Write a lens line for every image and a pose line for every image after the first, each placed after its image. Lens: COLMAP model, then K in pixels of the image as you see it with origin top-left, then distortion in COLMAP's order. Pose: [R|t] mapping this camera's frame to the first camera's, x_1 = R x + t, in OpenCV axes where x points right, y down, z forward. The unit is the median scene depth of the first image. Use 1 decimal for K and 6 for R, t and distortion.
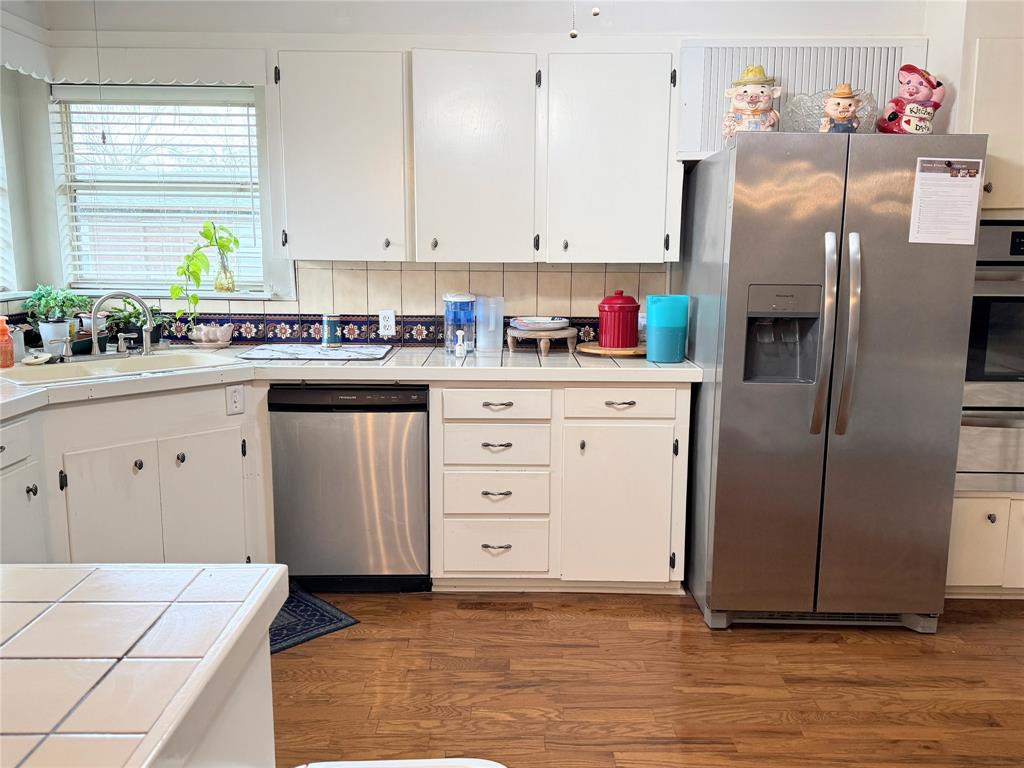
lens RADIAL K [[851.0, 0, 512.0], [0, 851.0, 384.0], [0, 0, 1]] dist [0.140433, -0.245204]
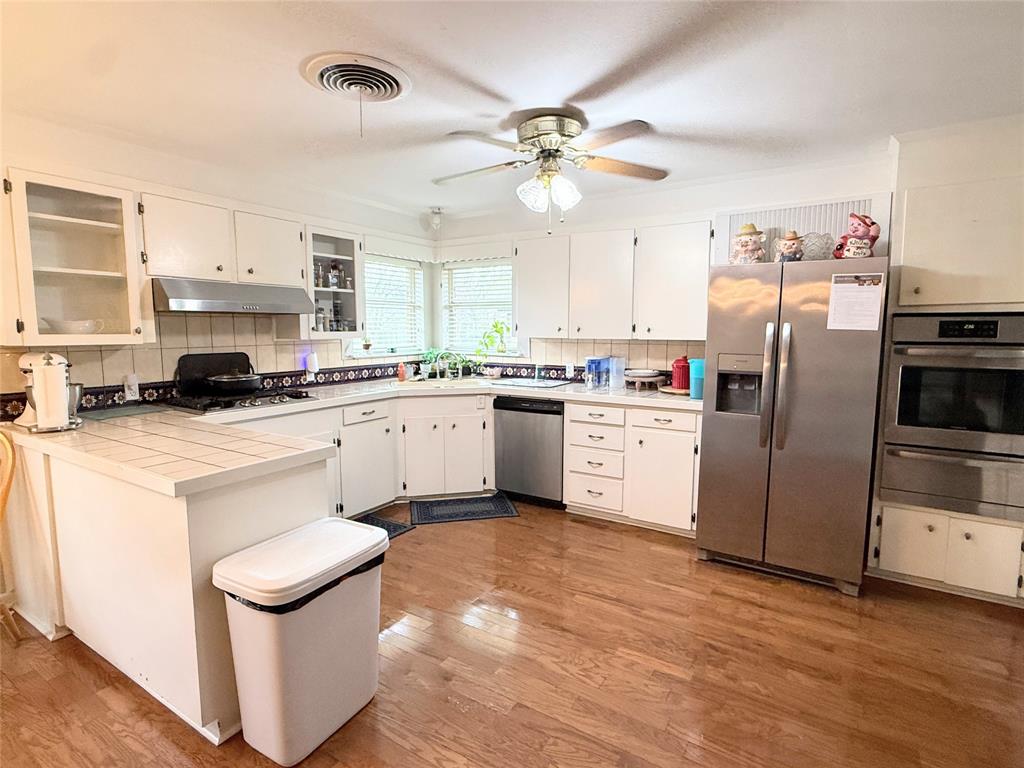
lens RADIAL K [[514.4, 0, 512.6], [0, 514.4, 380.3], [0, 0, 1]] dist [0.000023, 0.000125]
pose [[0.847626, 0.048627, -0.528362, 0.410138], [-0.081001, 0.995979, -0.038283, 0.006532], [0.524375, 0.075248, 0.848156, -0.051702]]
